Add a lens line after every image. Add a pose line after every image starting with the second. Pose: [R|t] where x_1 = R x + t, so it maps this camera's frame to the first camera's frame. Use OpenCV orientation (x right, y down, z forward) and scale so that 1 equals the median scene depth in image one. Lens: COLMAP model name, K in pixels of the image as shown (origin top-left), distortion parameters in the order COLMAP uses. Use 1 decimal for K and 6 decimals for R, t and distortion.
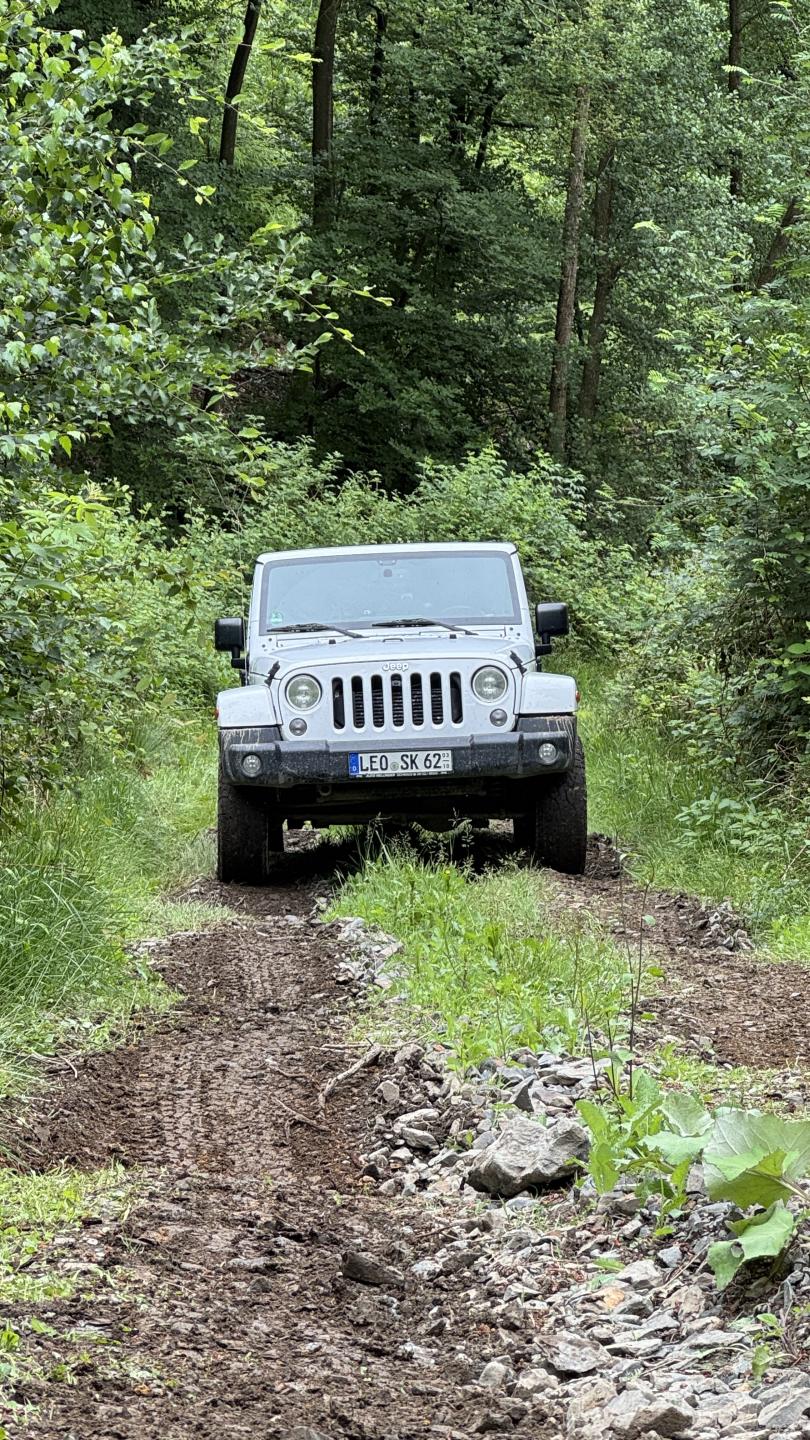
lens RADIAL K [[4215.6, 0, 402.1], [0, 4215.6, 683.5], [0, 0, 1]] dist [-0.532488, 14.299719]
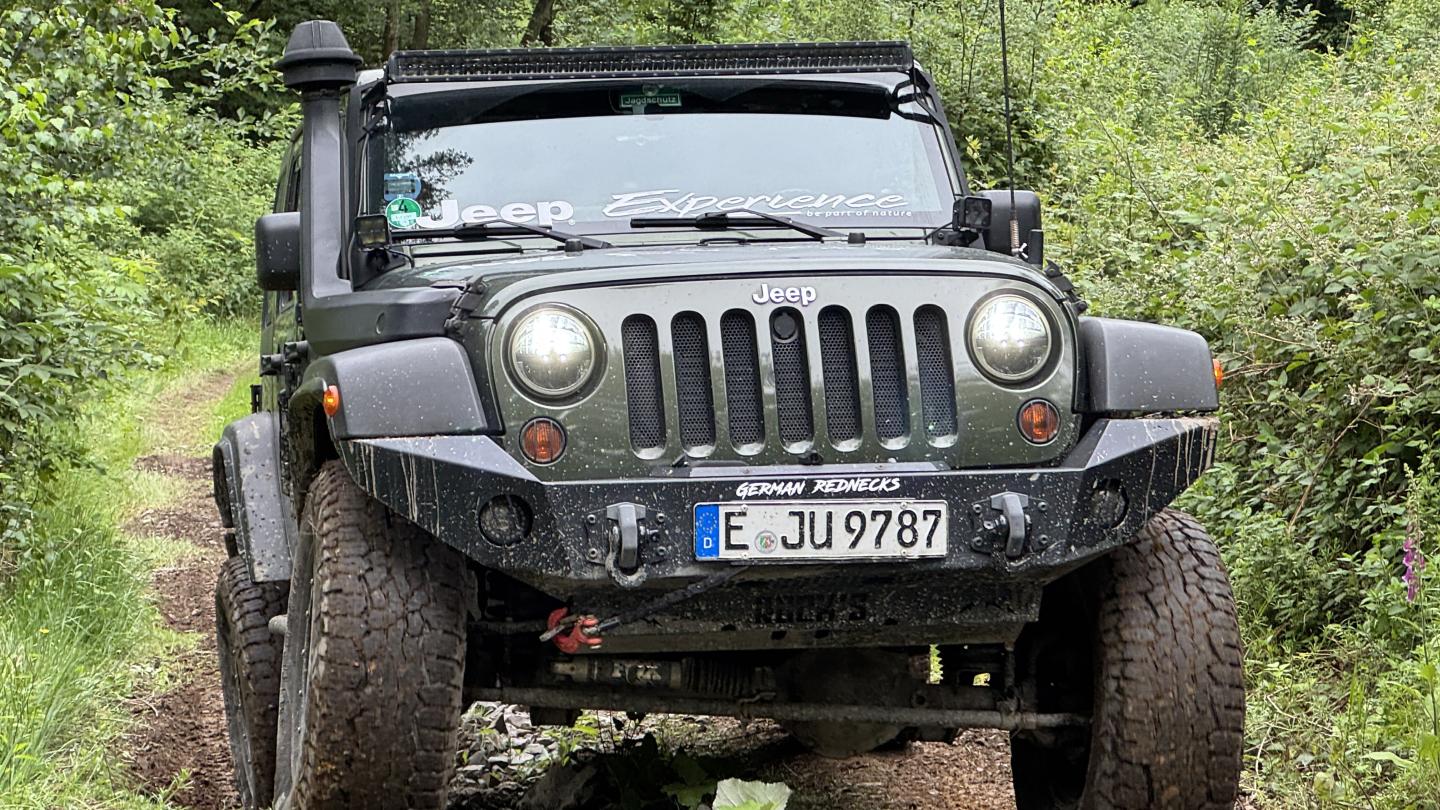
lens RADIAL K [[3826.7, 0, 719.8], [0, 3826.7, 369.2], [0, 0, 1]] dist [-0.275834, 8.924110]
pose [[0.991348, -0.014614, 0.130442, -0.056808], [0.011016, 0.999540, 0.028264, -0.046115], [-0.130795, -0.026582, 0.991053, -0.206482]]
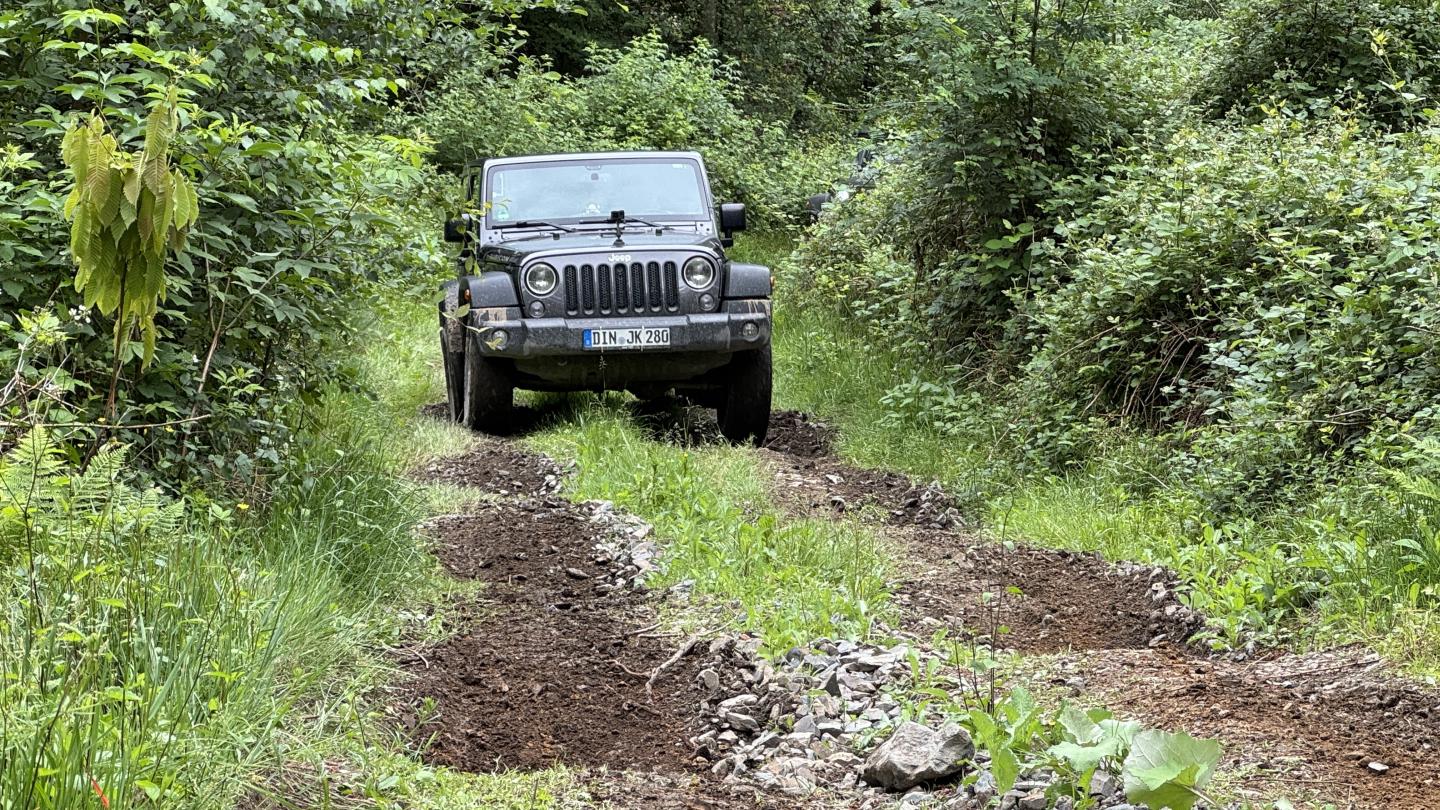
lens RADIAL K [[4046.3, 0, 734.8], [0, 4046.3, 378.2], [0, 0, 1]] dist [-0.540111, 14.808385]
pose [[0.998628, -0.004864, 0.052135, -0.050787], [0.003027, 0.999374, 0.035255, -0.020162], [-0.052274, -0.035049, 0.998018, -0.068274]]
